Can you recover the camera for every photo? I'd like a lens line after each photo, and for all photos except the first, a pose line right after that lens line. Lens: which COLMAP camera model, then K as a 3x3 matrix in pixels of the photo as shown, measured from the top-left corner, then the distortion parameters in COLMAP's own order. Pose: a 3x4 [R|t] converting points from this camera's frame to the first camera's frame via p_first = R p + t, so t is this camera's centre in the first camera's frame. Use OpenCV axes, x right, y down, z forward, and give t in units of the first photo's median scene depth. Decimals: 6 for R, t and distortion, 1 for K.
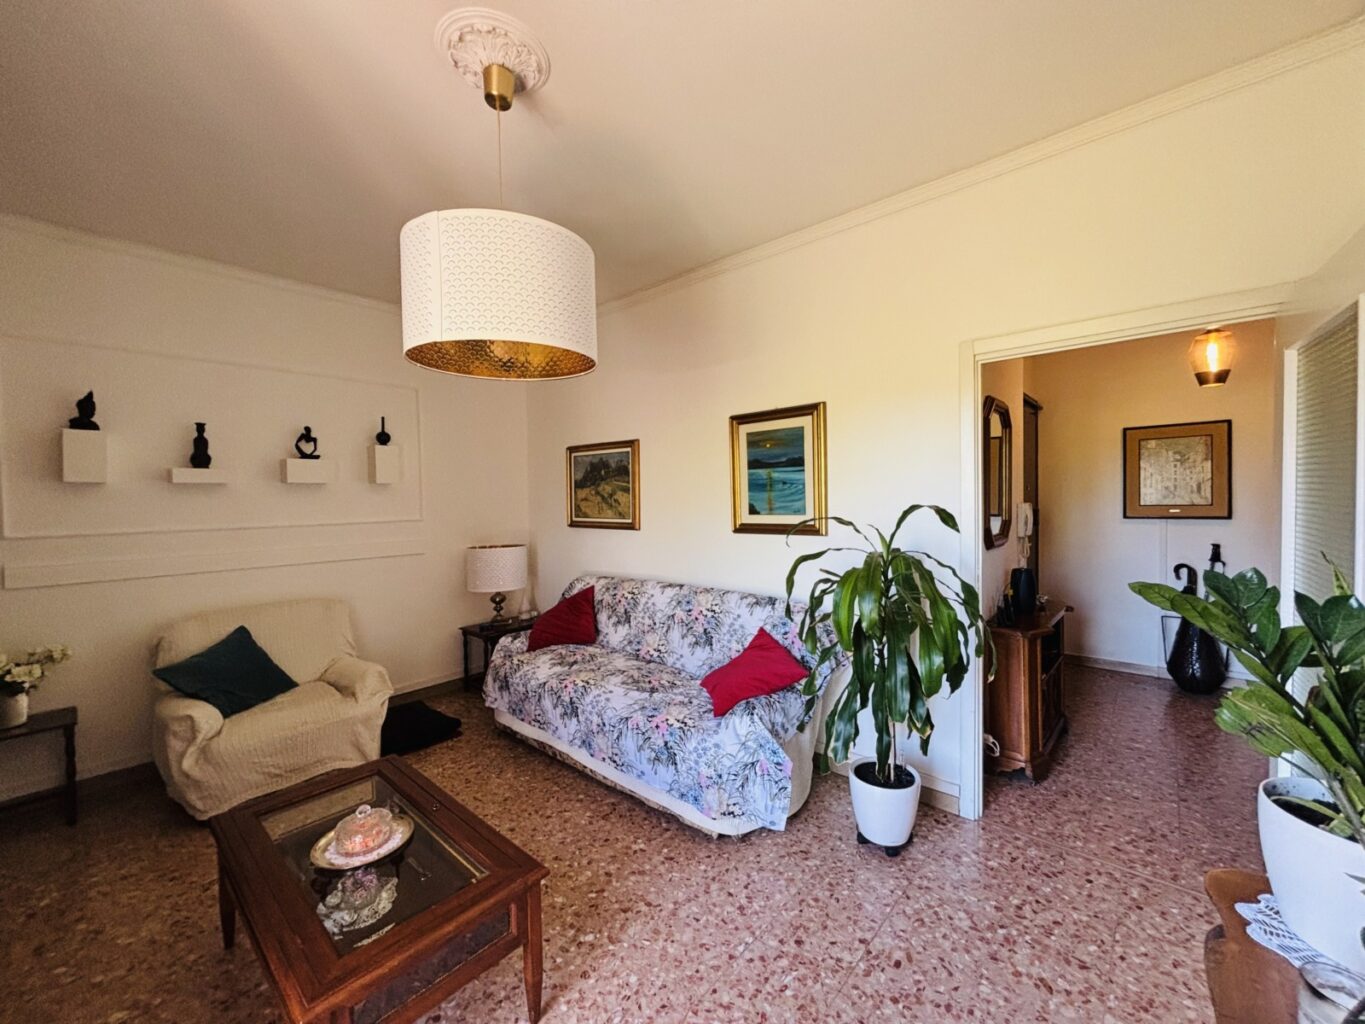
lens RADIAL K [[549.5, 0, 682.3], [0, 549.5, 510.2], [0, 0, 1]] dist [0.001529, -0.000134]
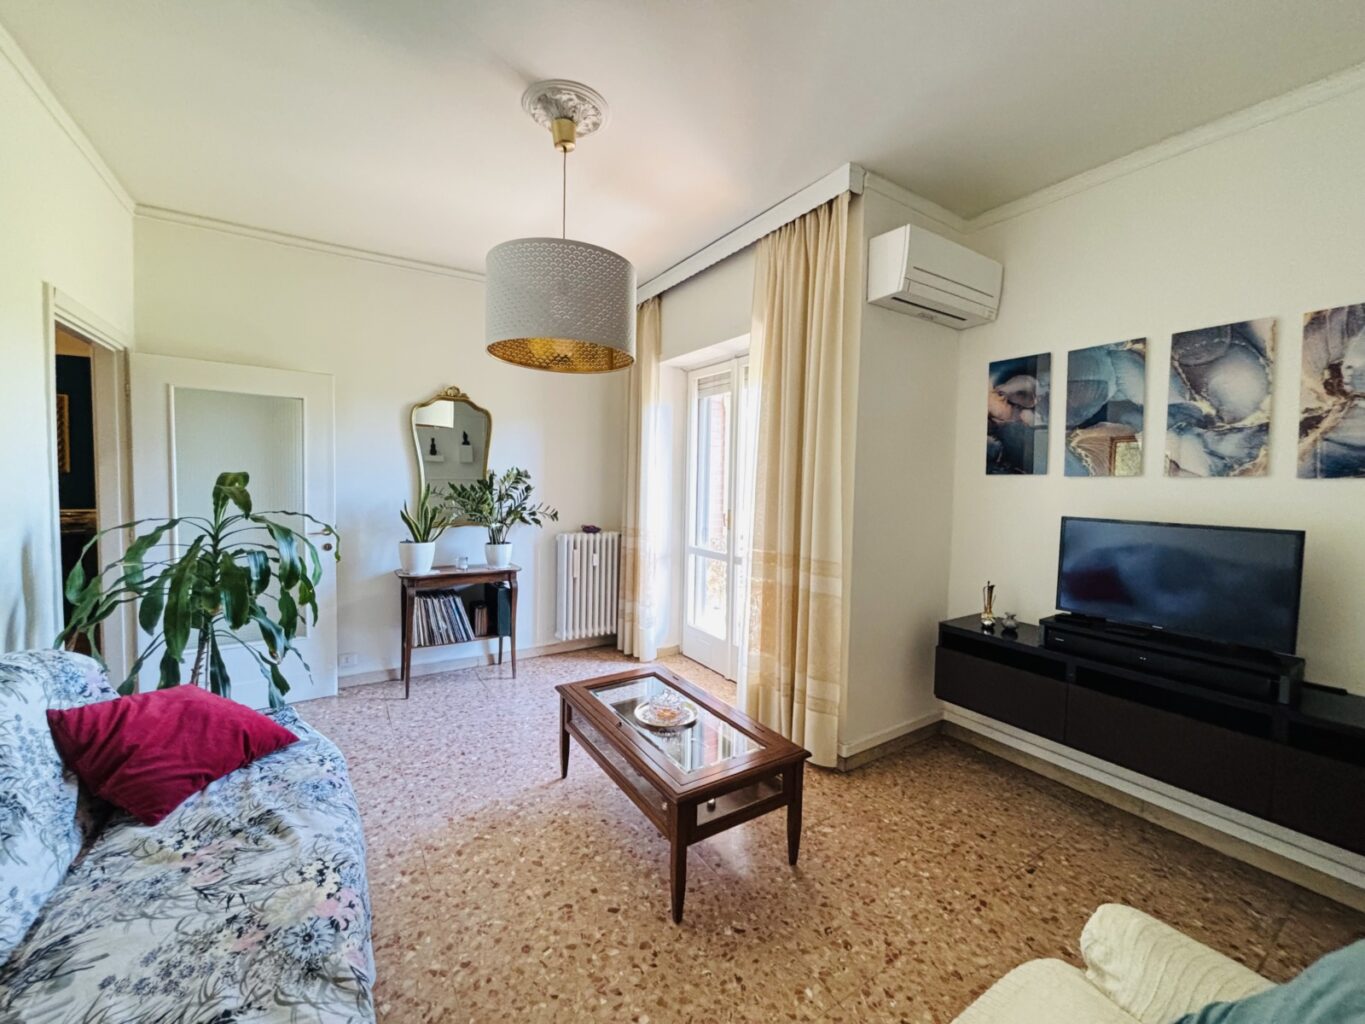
lens RADIAL K [[538.5, 0, 669.8], [0, 538.5, 505.5], [0, 0, 1]] dist [0.001532, 0.000264]
pose [[-0.958531, -0.013560, 0.284666, -0.541071], [0.007481, 0.997326, 0.072700, -0.010985], [-0.284891, 0.071815, -0.955866, 1.264590]]
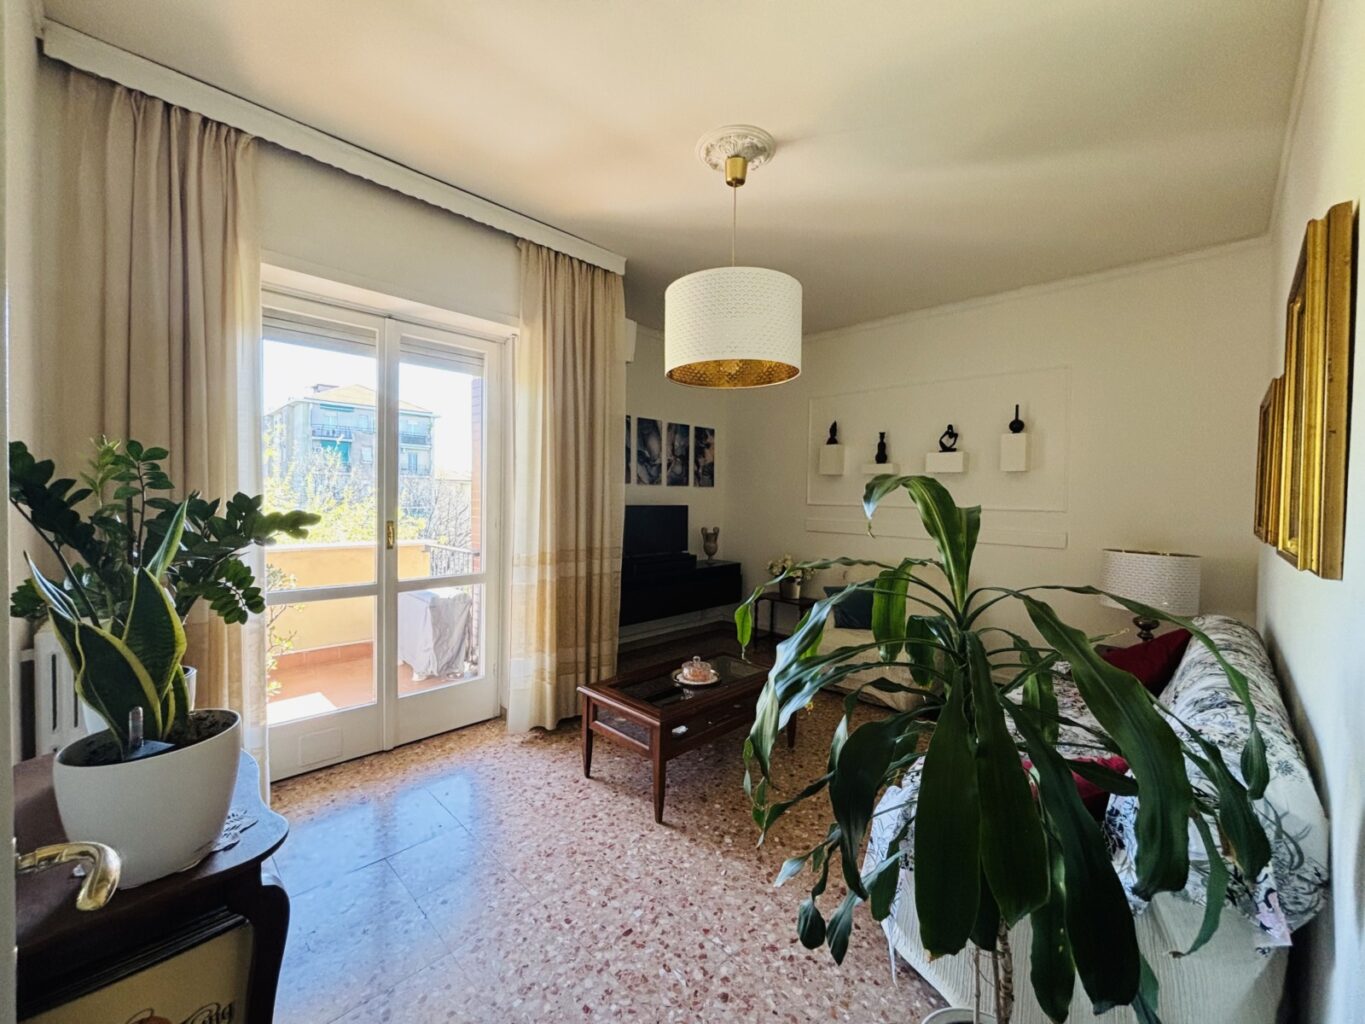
lens RADIAL K [[549.5, 0, 682.3], [0, 549.5, 510.2], [0, 0, 1]] dist [0.001529, -0.000134]
pose [[-0.051161, 0.044734, -0.997688, 0.621133], [-0.046162, 0.997823, 0.047107, 0.002790], [0.997623, 0.048466, -0.048984, 0.571031]]
